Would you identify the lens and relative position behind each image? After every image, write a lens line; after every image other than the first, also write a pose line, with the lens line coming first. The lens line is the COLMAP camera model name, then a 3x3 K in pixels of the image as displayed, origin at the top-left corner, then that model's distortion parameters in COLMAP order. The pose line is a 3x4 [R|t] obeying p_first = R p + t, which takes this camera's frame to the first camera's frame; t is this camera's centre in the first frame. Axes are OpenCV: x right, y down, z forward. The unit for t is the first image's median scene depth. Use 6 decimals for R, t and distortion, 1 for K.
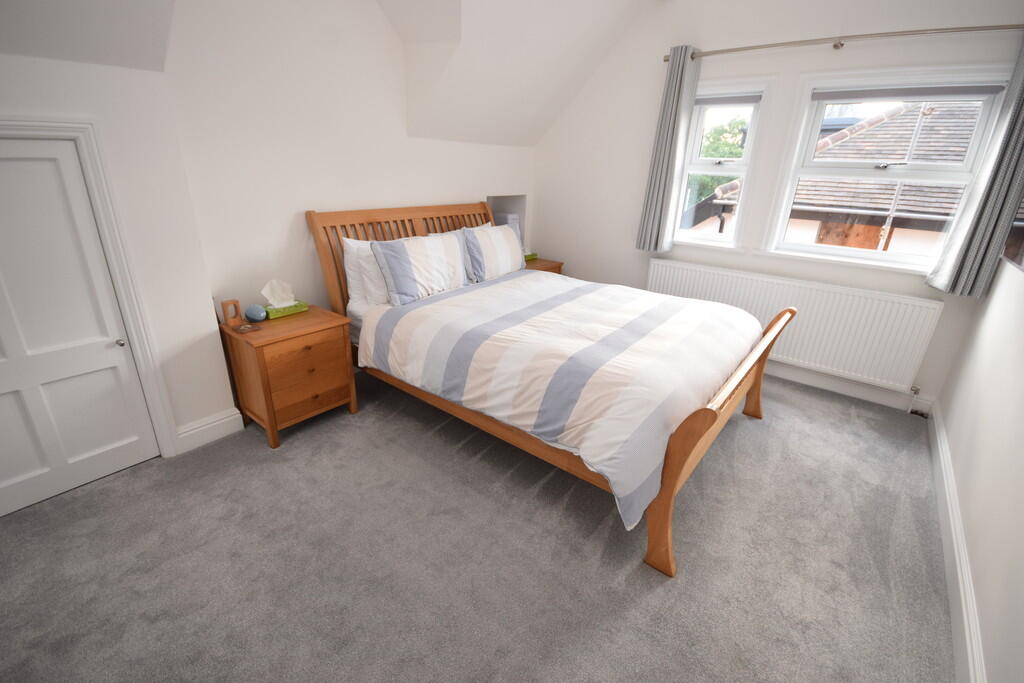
lens RADIAL K [[456.9, 0, 512.6], [0, 456.9, 338.0], [0, 0, 1]] dist [0.004475, -0.006510]
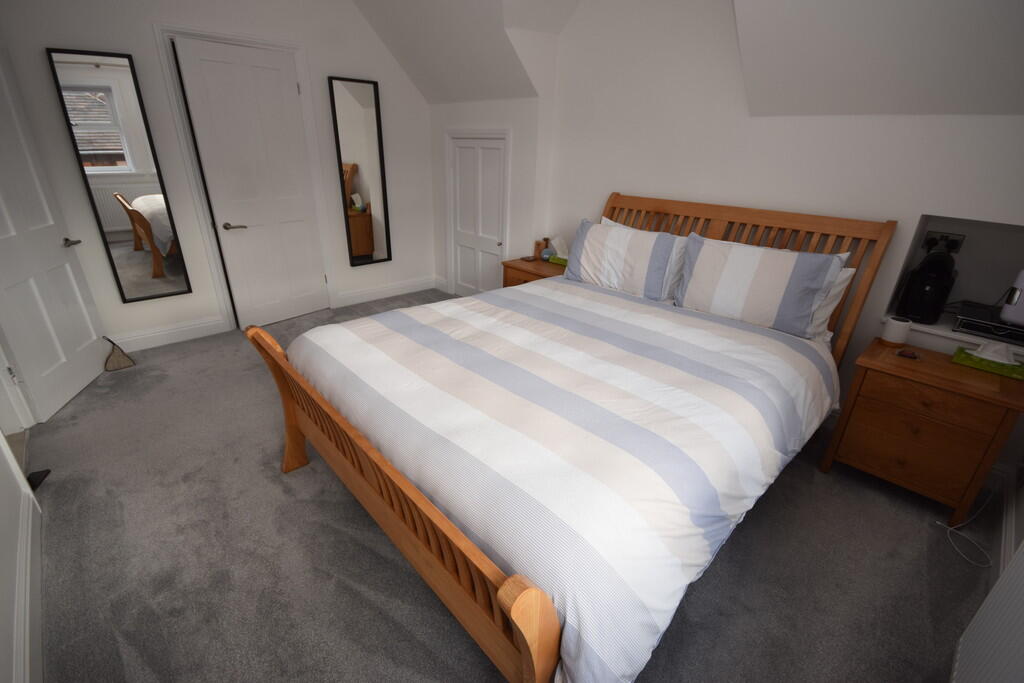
lens RADIAL K [[456.9, 0, 509.7], [0, 456.9, 341.8], [0, 0, 1]] dist [0.004475, -0.006510]
pose [[-0.143757, 0.367496, -0.918847, 0.808176], [-0.363720, 0.843885, 0.394420, -0.313098], [0.920349, 0.390903, 0.012351, 0.868577]]
